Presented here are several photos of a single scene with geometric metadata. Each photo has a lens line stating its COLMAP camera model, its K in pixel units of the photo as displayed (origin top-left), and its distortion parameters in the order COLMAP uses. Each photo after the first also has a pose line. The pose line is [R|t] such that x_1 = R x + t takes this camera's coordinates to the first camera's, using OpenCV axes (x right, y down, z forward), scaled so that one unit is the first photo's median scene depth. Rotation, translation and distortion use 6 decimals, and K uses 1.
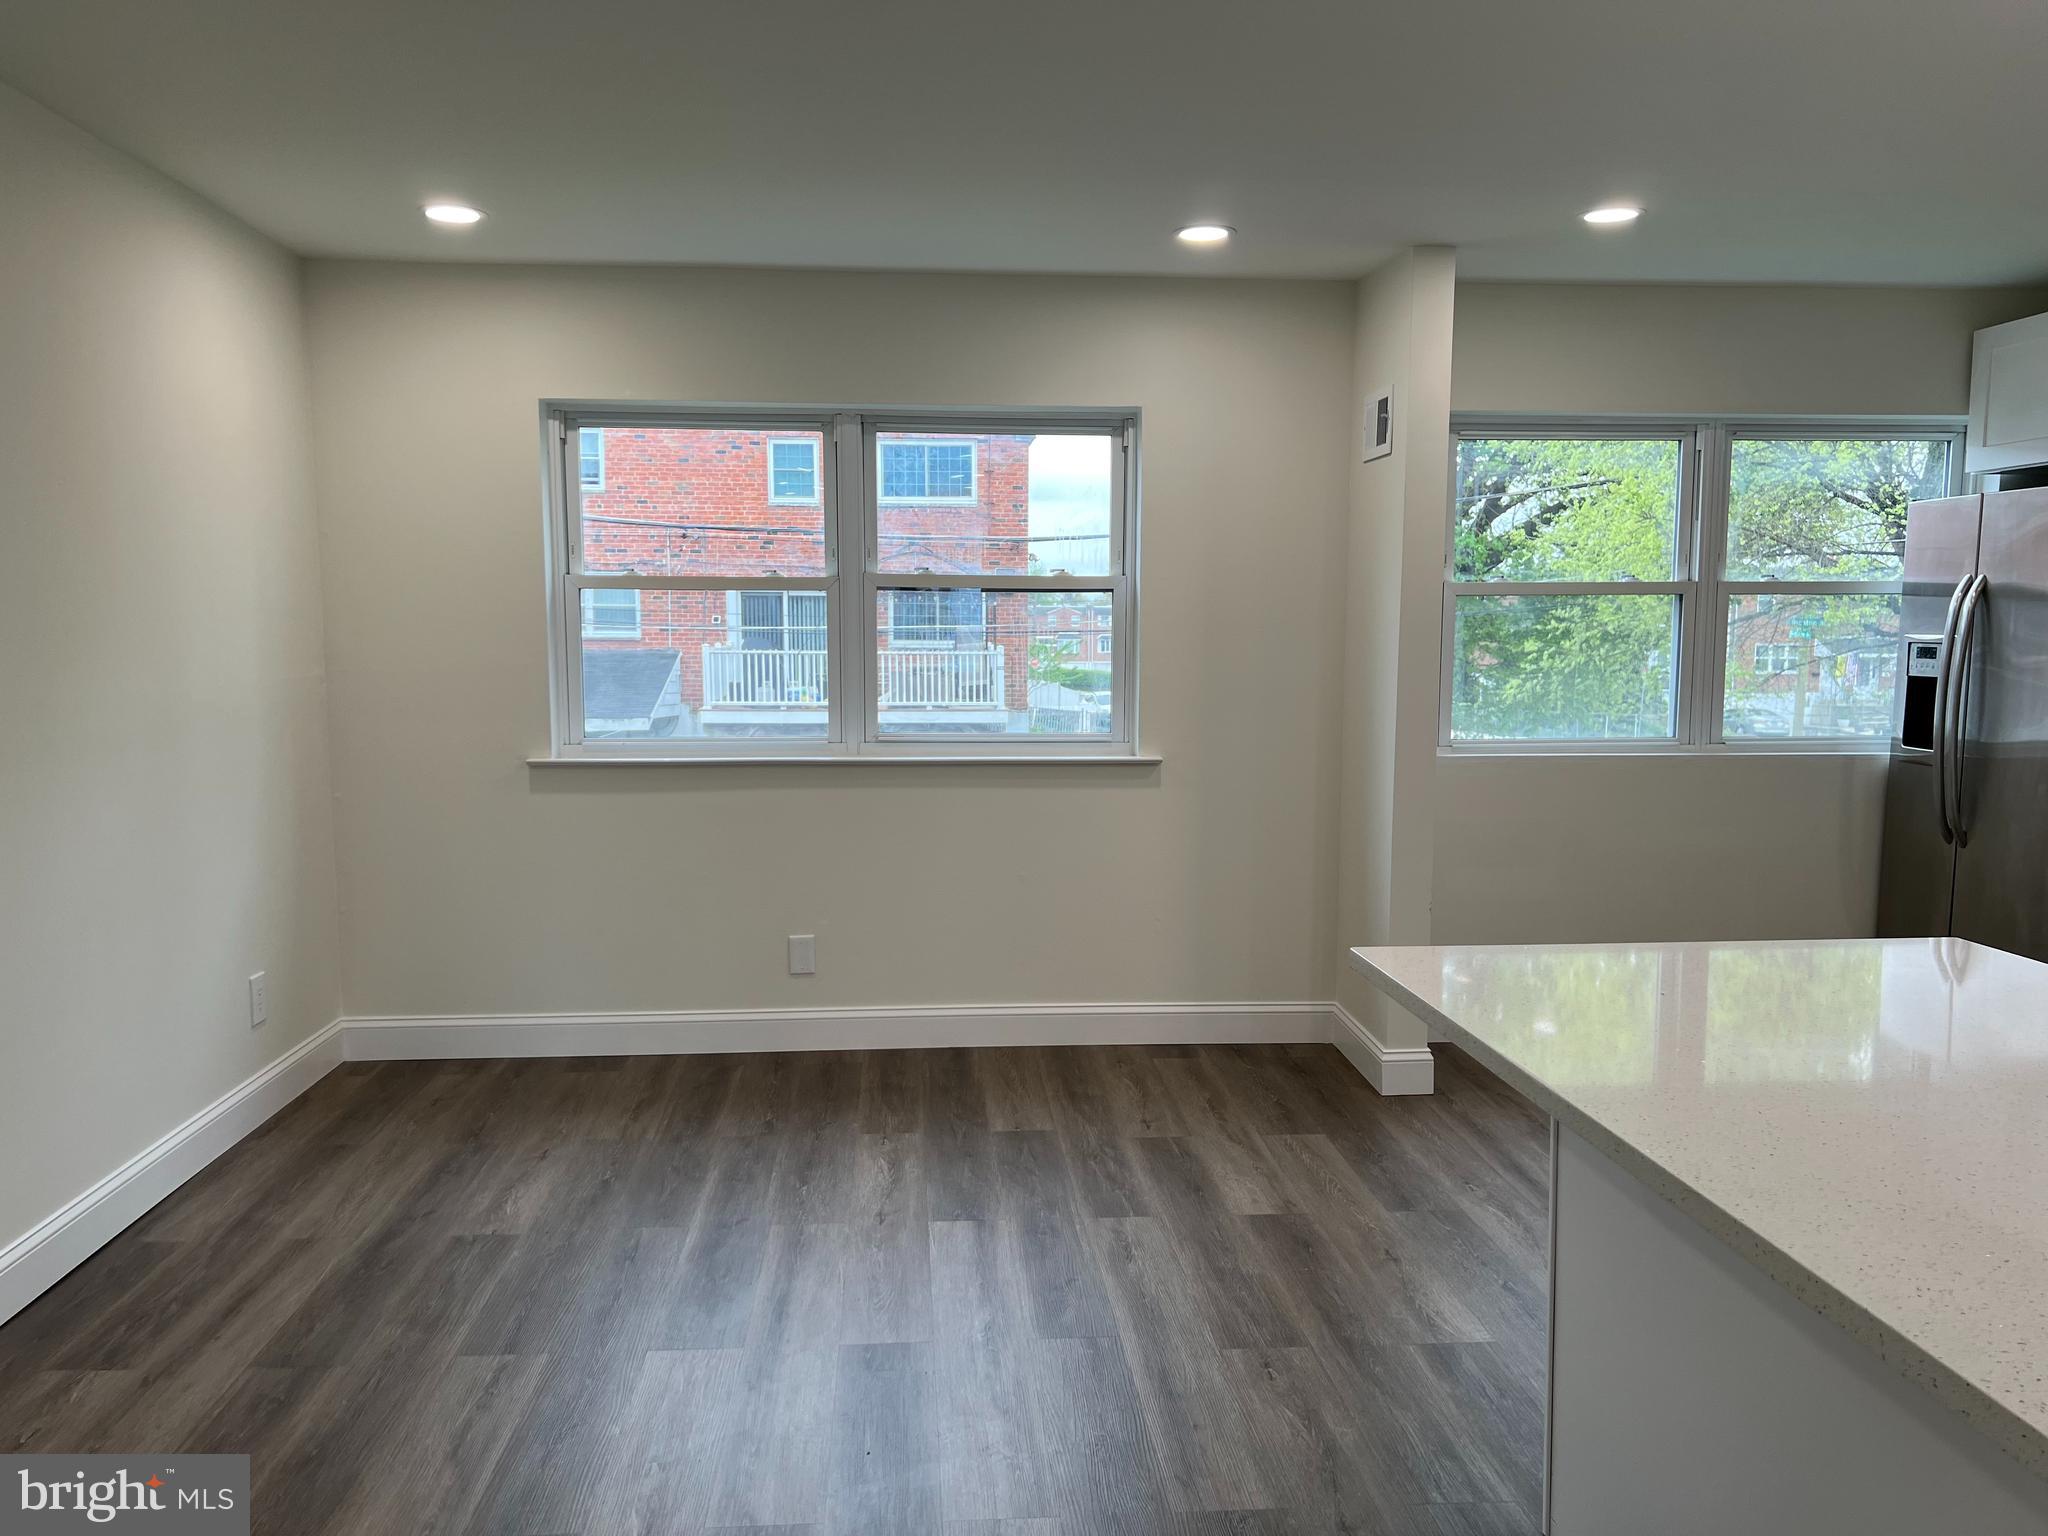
lens RADIAL K [[1540.6, 0, 1010.0], [0, 1540.6, 753.7], [0, 0, 1]] dist [0.071189, -0.053470]
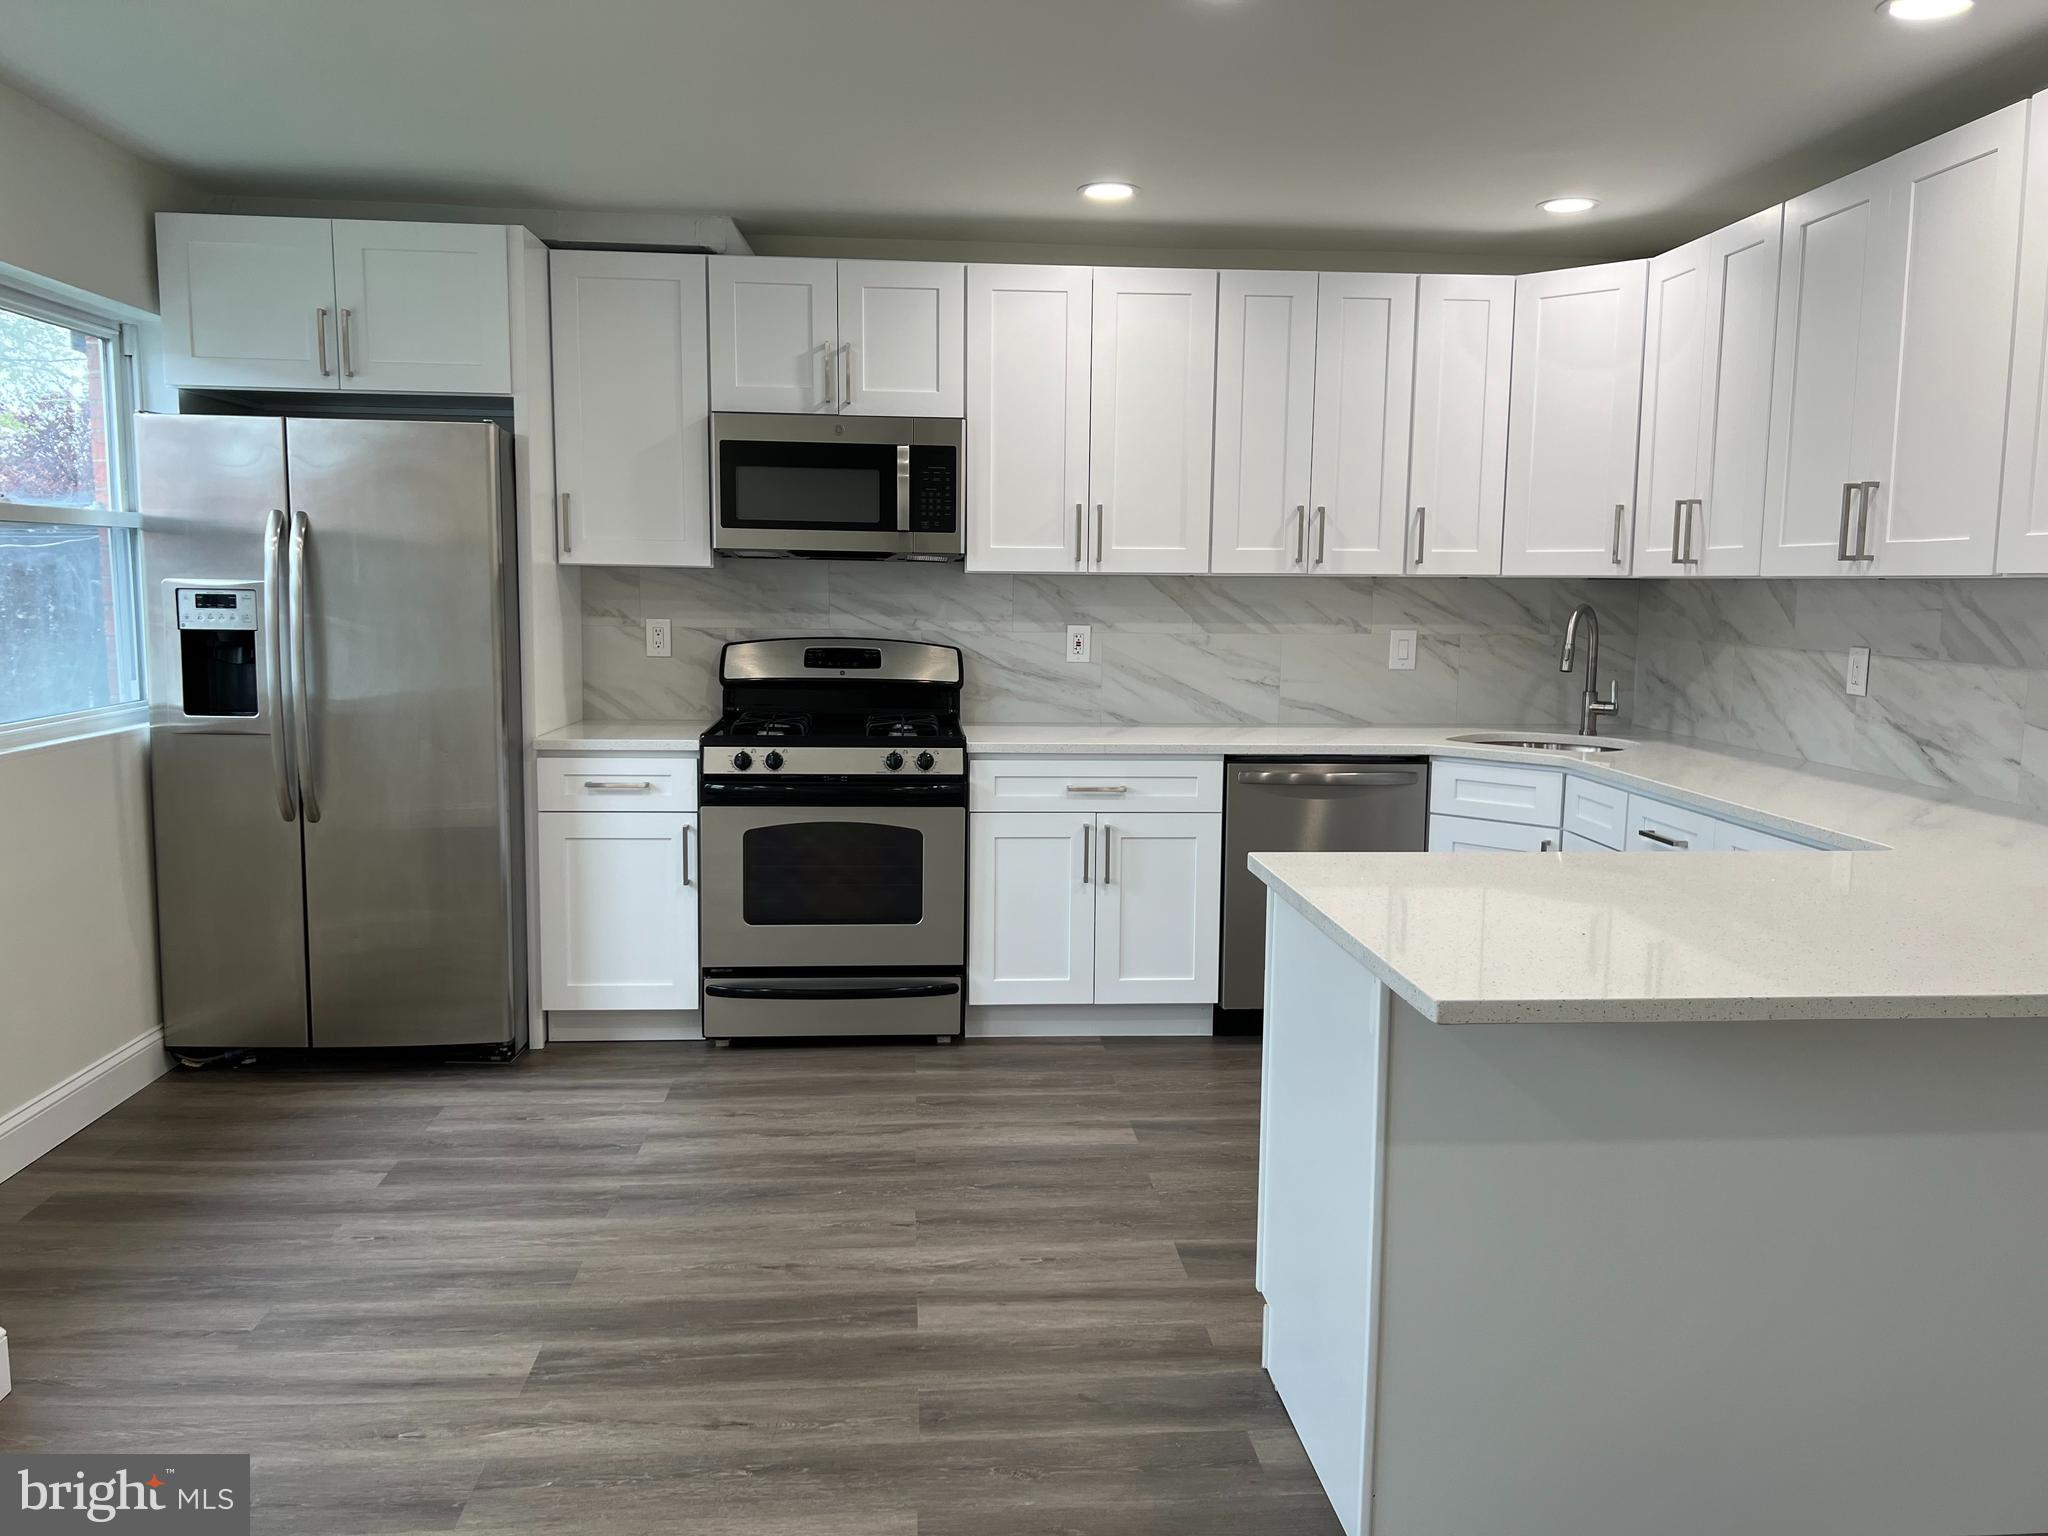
lens RADIAL K [[1540.6, 0, 1031.6], [0, 1540.6, 758.8], [0, 0, 1]] dist [0.071189, -0.053470]
pose [[-0.007515, -0.110291, 0.993871, -0.253800], [0.062095, 0.991929, 0.110545, -0.045781], [-0.998042, 0.062545, -0.000605, 0.563264]]
